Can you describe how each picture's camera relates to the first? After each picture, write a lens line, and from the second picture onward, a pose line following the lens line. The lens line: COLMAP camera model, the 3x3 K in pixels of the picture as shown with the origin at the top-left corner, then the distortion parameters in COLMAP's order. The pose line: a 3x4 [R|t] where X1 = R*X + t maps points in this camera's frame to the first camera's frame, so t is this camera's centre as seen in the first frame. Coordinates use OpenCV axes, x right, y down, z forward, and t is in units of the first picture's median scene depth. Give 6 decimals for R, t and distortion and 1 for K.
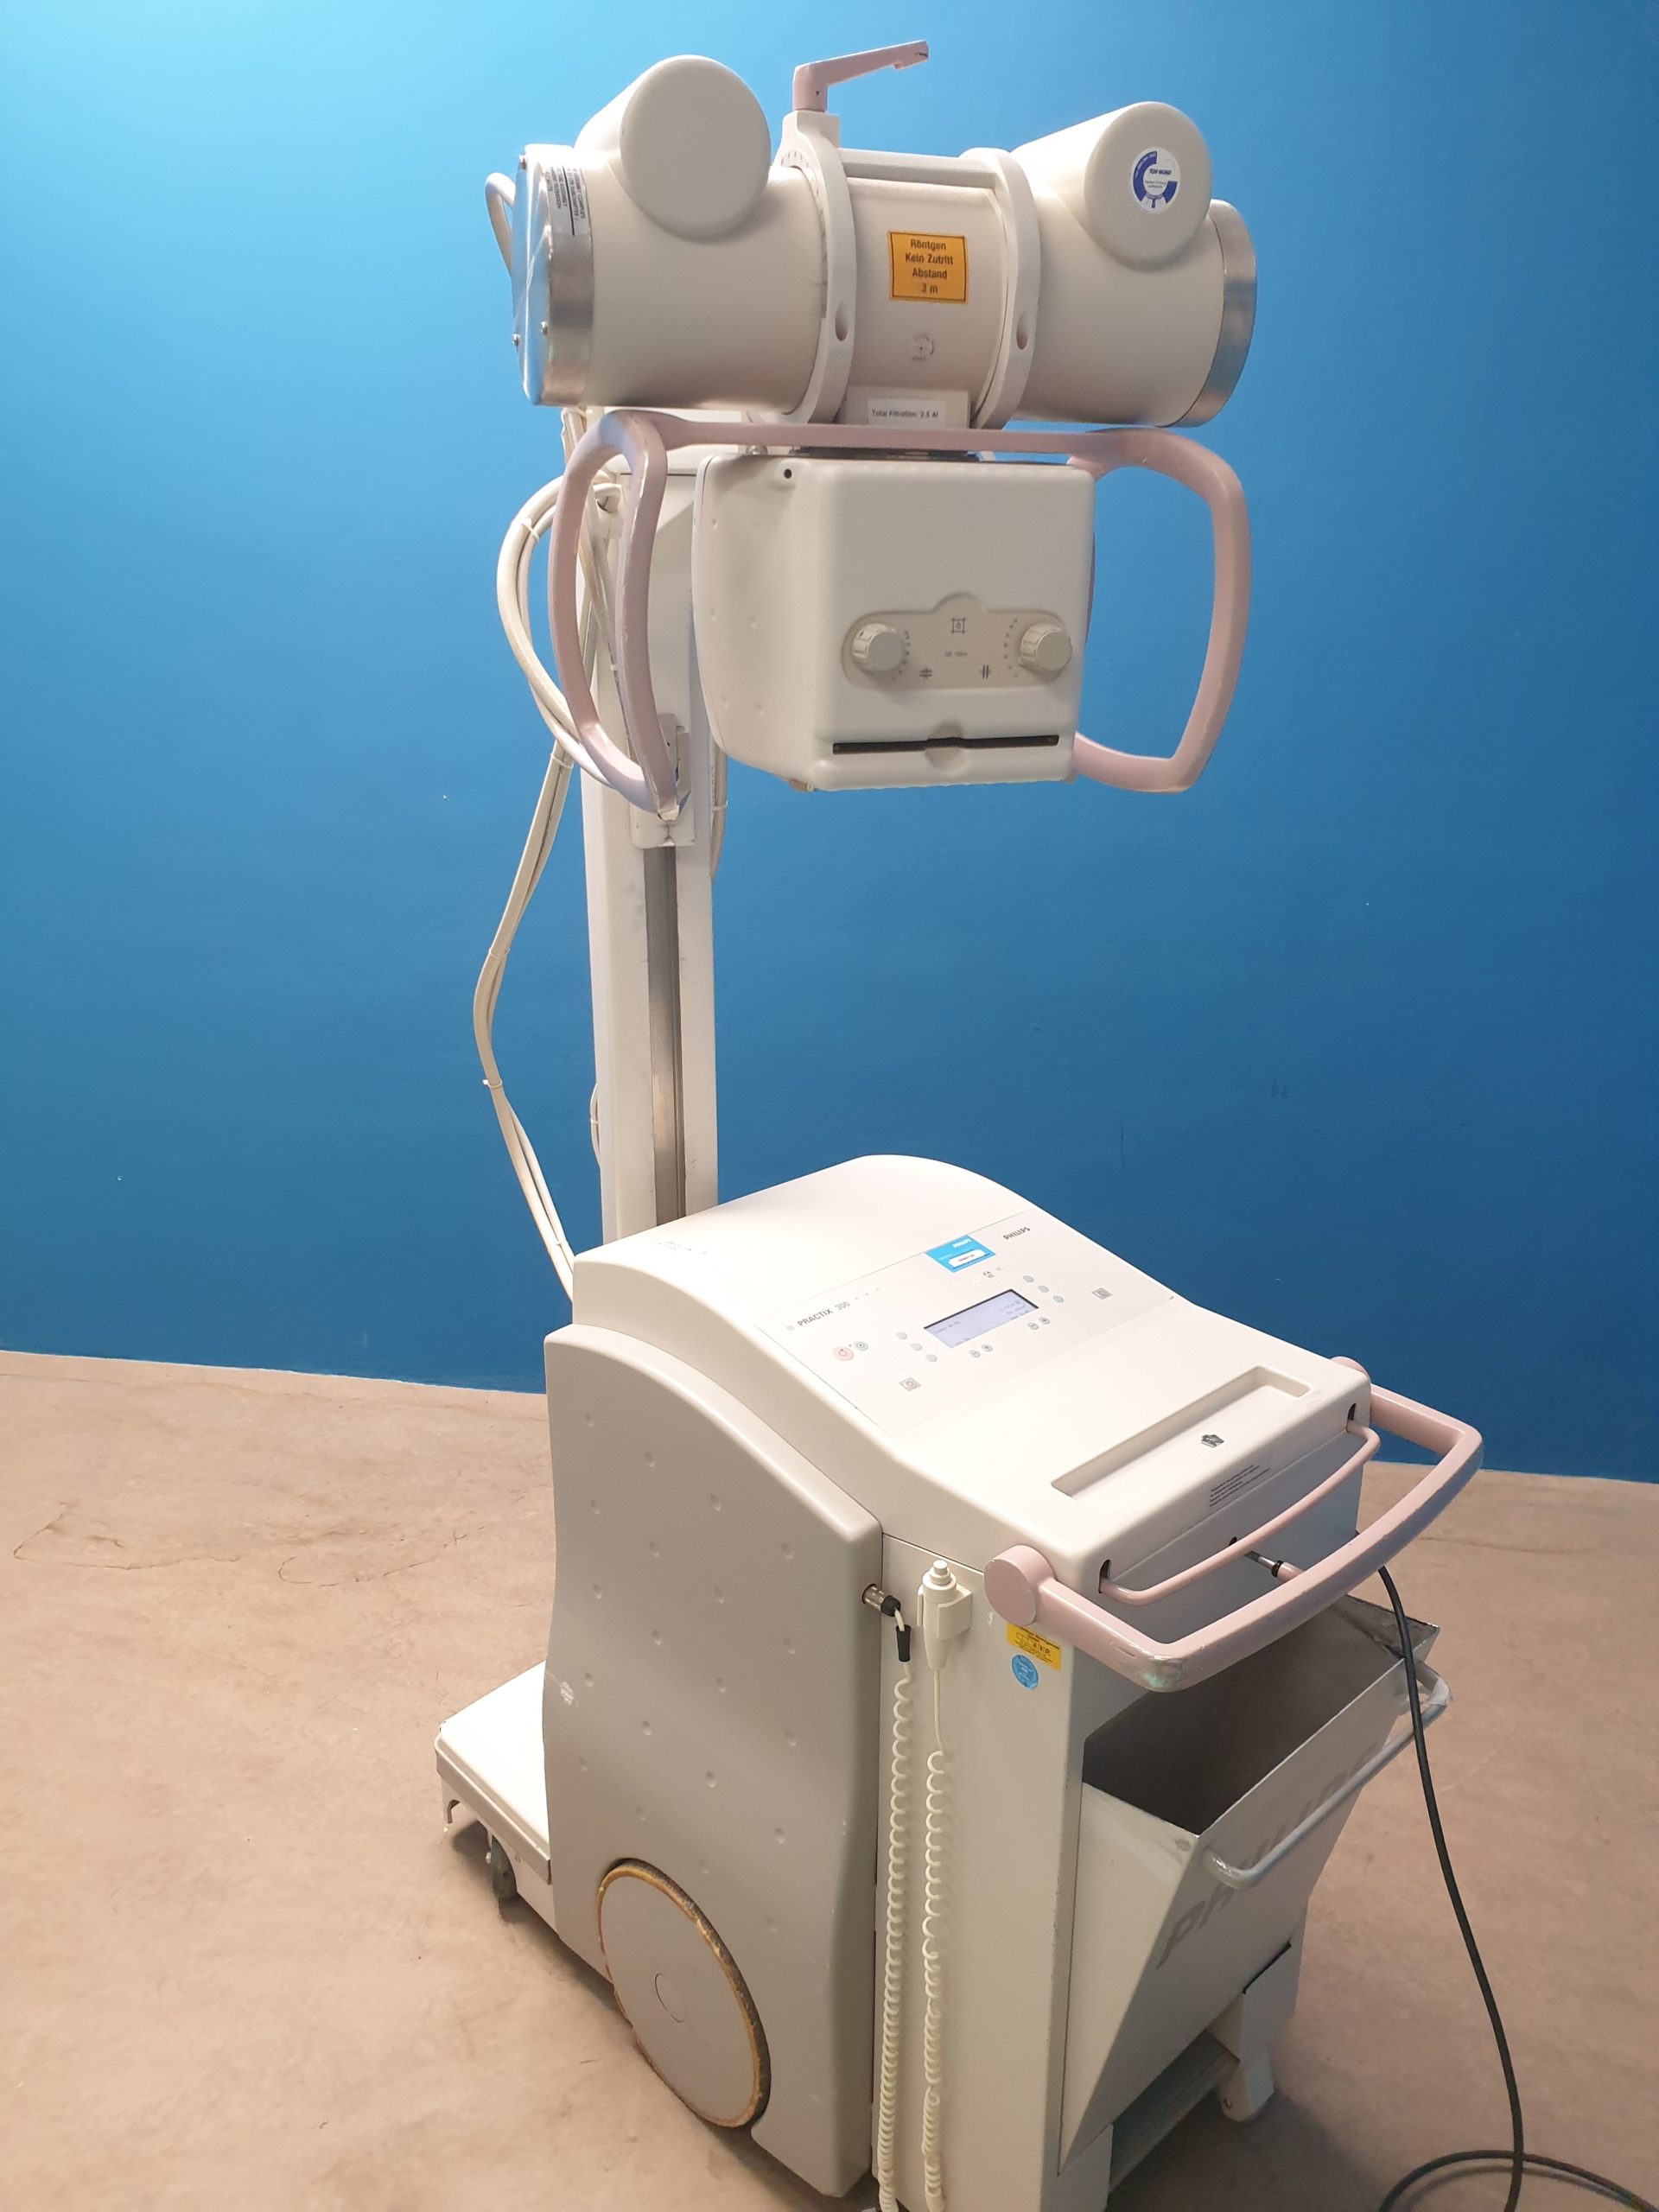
lens RADIAL K [[1662.3, 0, 829.5], [0, 1662.3, 1106.0], [0, 0, 1]] dist [0.002753, 0.008810]
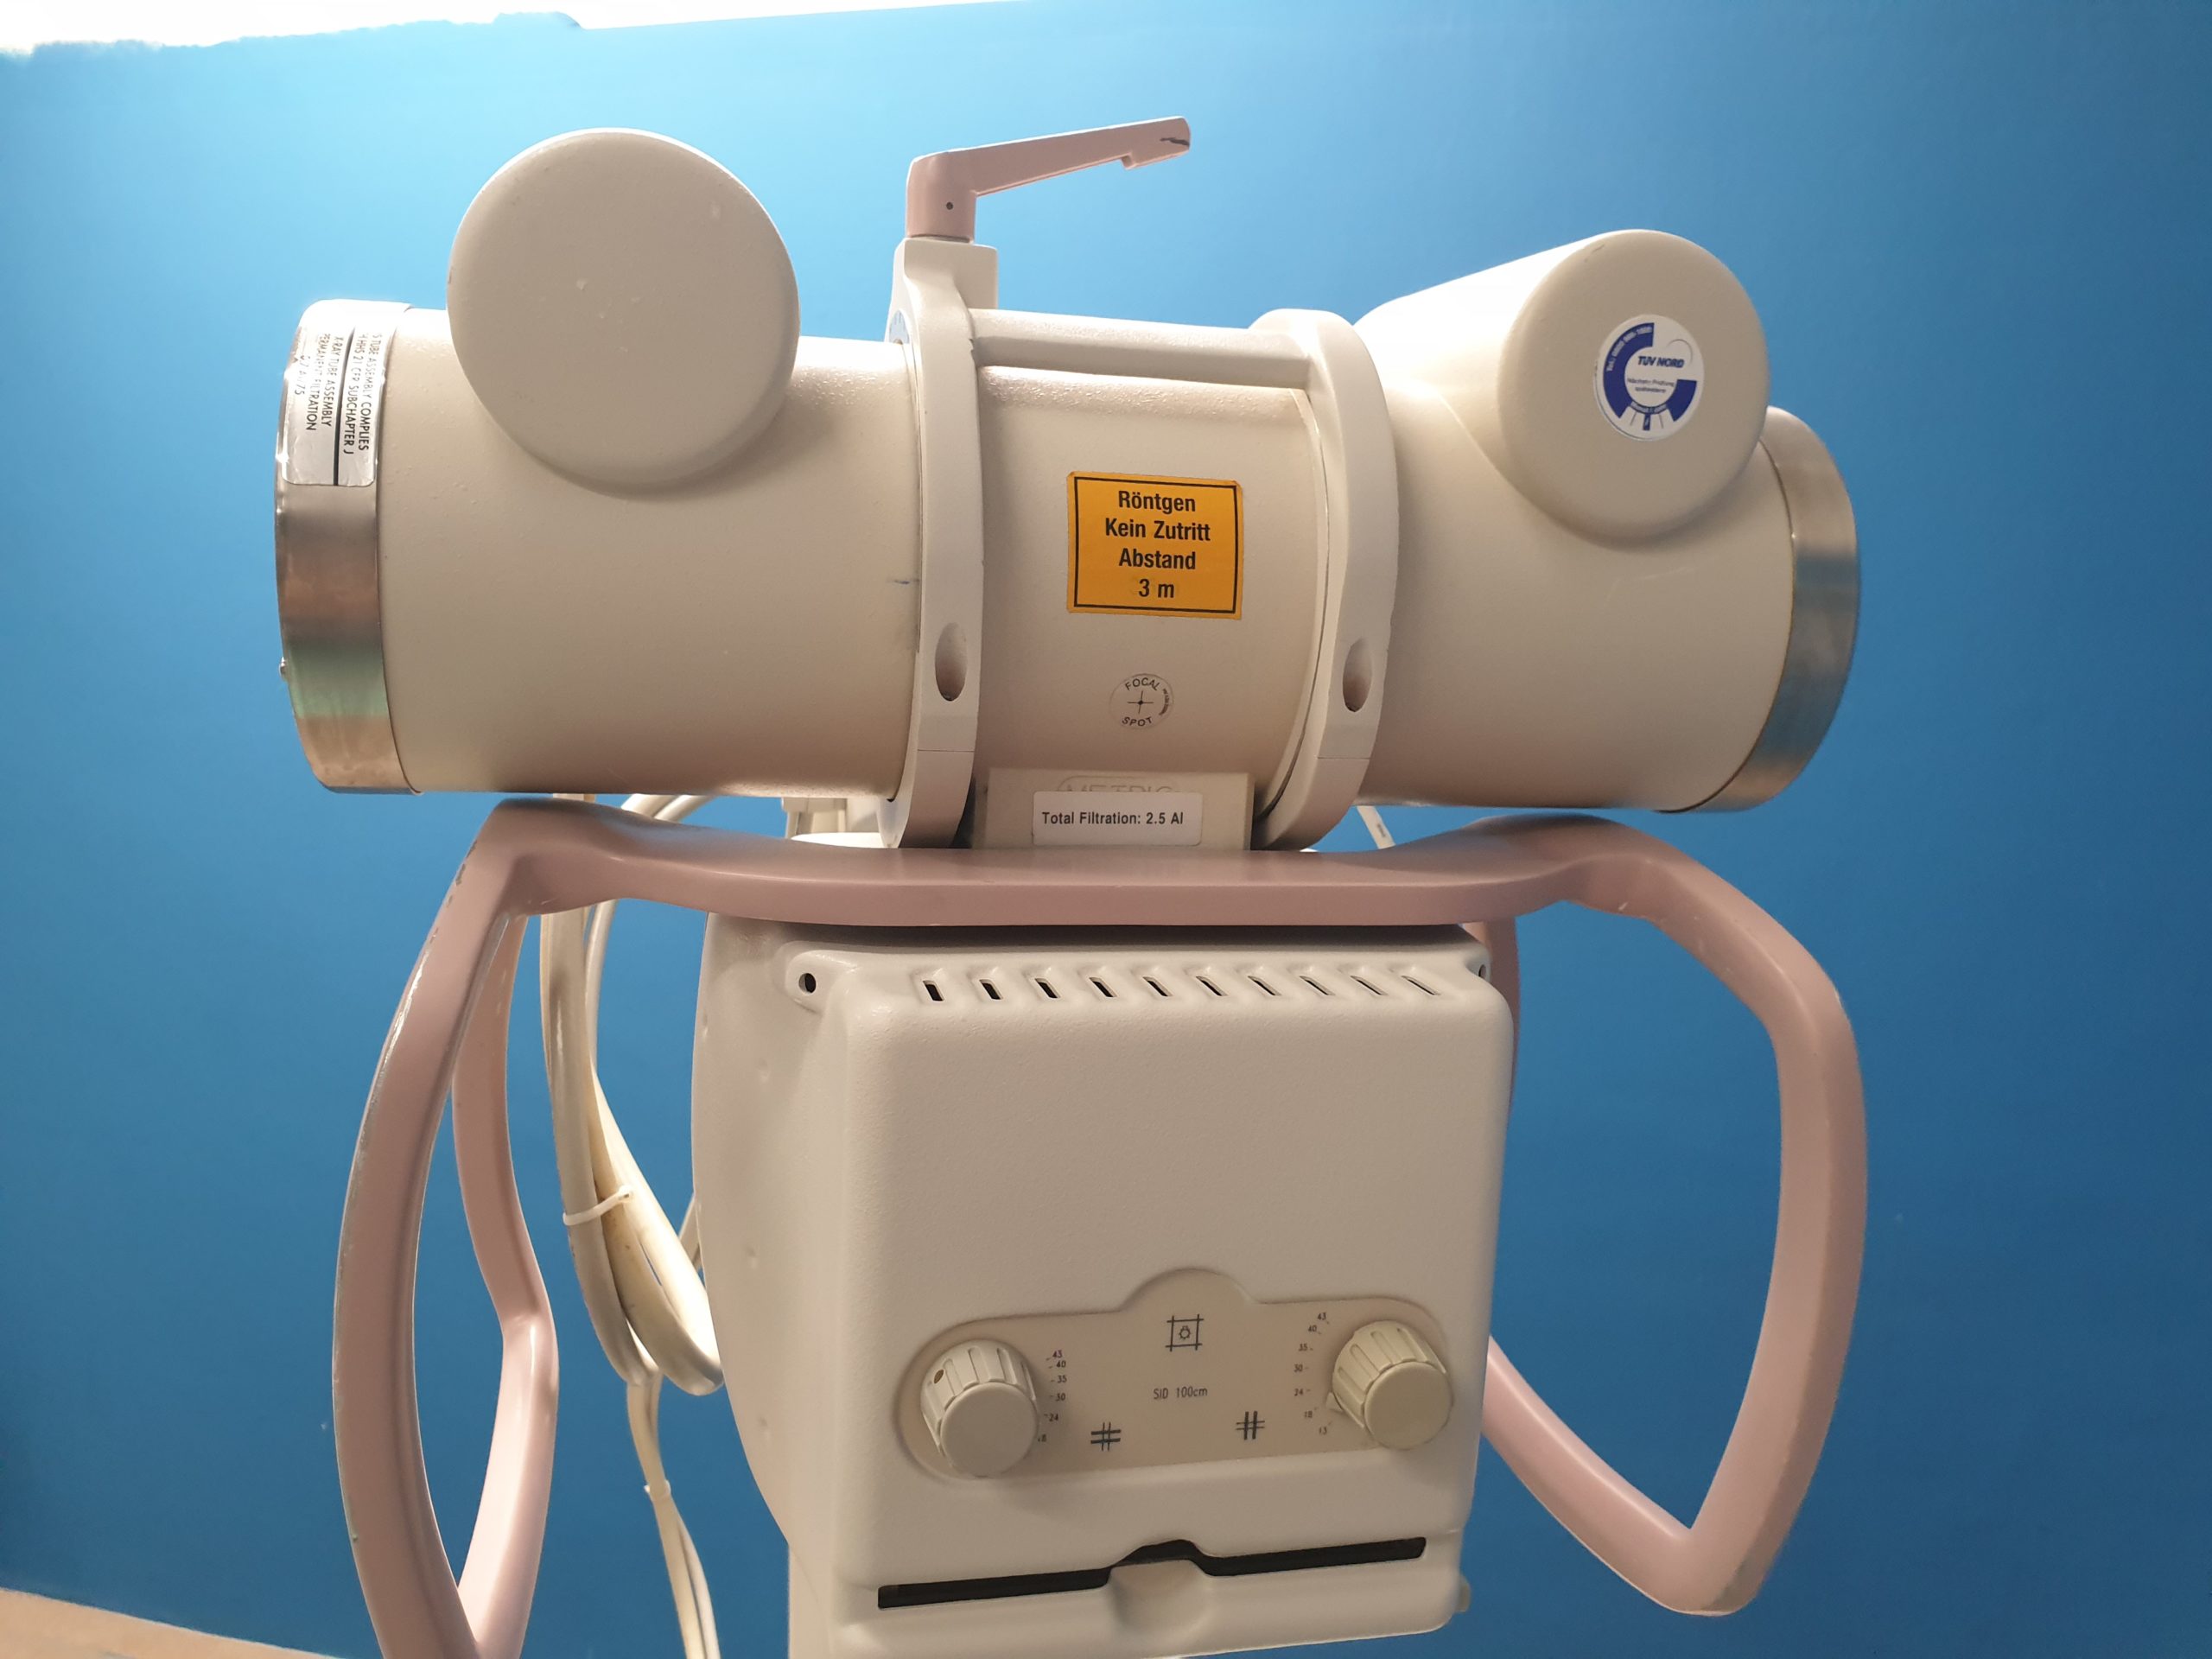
lens RADIAL K [[1696.0, 0, 1102.0], [0, 1696.0, 876.9], [0, 0, 1]] dist [0.003388, -0.001178]
pose [[0.994927, 0.041492, -0.091642, 0.090698], [-0.057568, 0.981902, -0.180431, -0.321948], [0.082497, 0.184791, 0.979309, 0.543160]]
